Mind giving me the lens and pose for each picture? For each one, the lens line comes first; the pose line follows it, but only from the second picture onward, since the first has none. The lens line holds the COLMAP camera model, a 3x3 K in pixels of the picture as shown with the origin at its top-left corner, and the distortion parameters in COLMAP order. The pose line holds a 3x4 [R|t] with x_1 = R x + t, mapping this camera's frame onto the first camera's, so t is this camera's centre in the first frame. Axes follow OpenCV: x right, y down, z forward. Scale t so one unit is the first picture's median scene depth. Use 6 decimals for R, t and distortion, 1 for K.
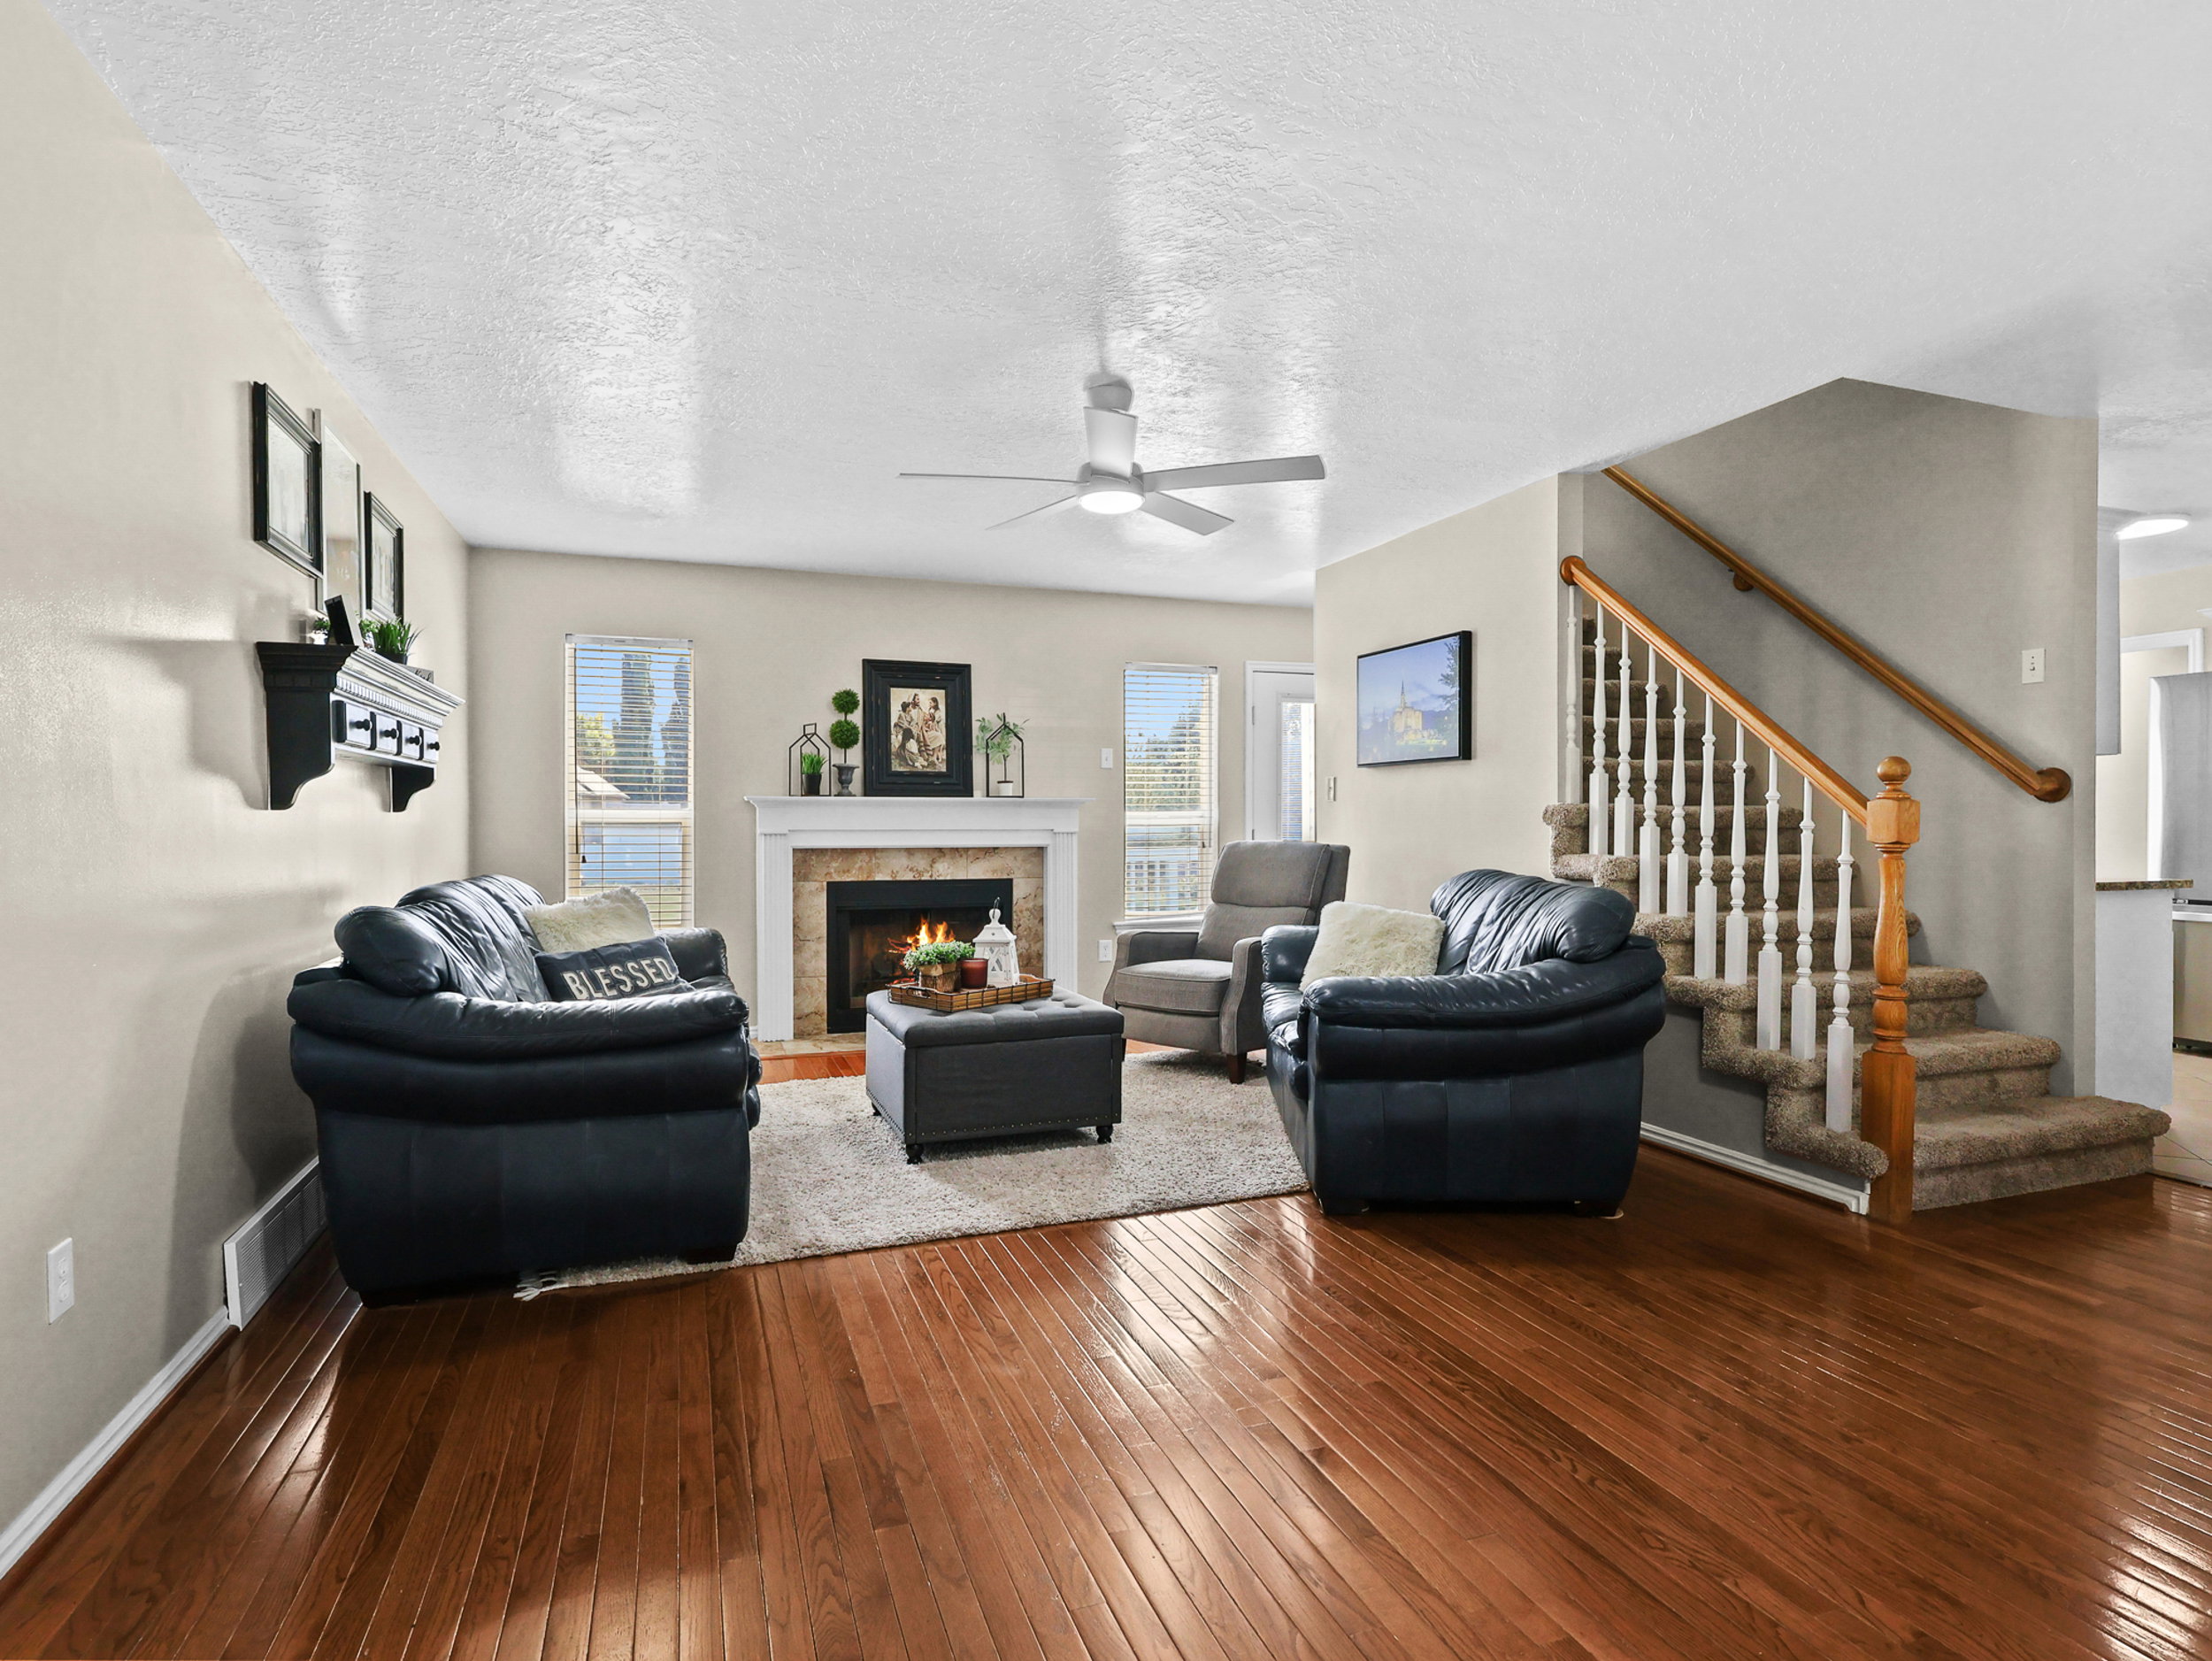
lens RADIAL K [[1172.9, 0, 1116.4], [0, 1172.9, 842.7], [0, 0, 1]] dist [0.002181, 0.000832]
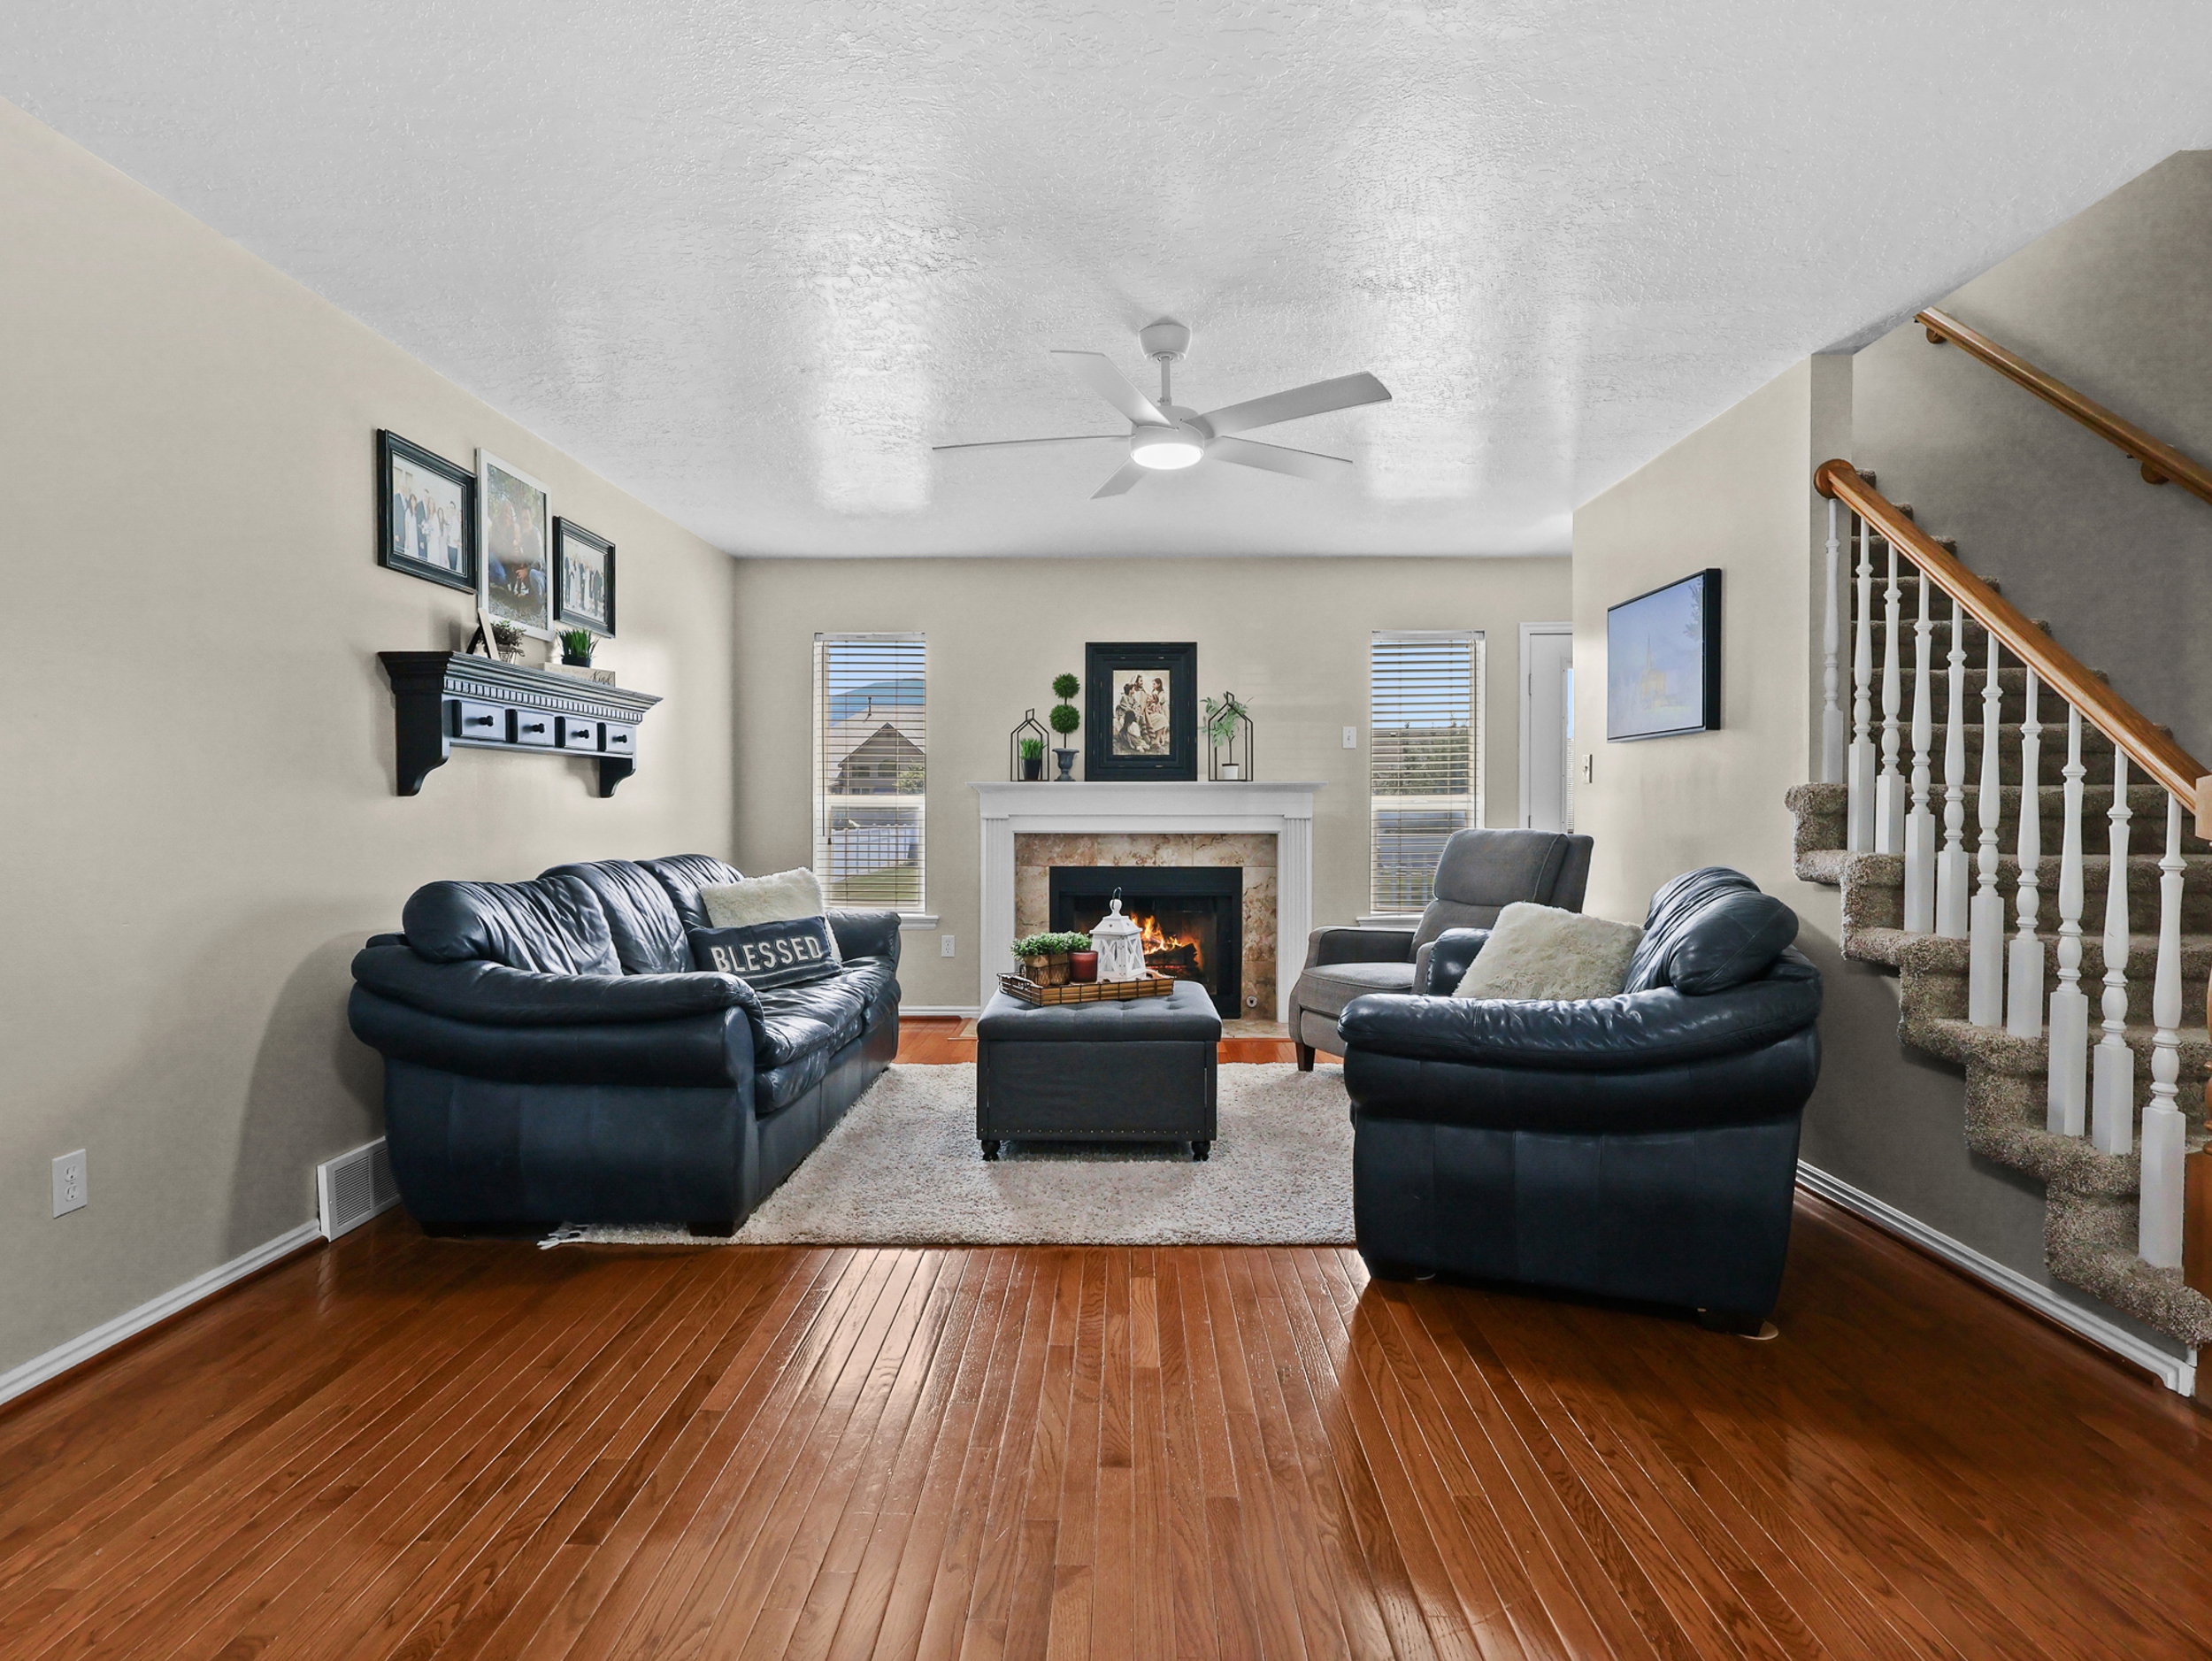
lens RADIAL K [[1182.7, 0, 1099.0], [0, 1182.7, 826.0], [0, 0, 1]] dist [0.000064, 0.001549]
pose [[0.929222, 0.006596, -0.369463, 0.247741], [-0.007127, 0.999975, -0.000073, -0.002426], [0.369454, 0.002701, 0.929245, 0.115956]]
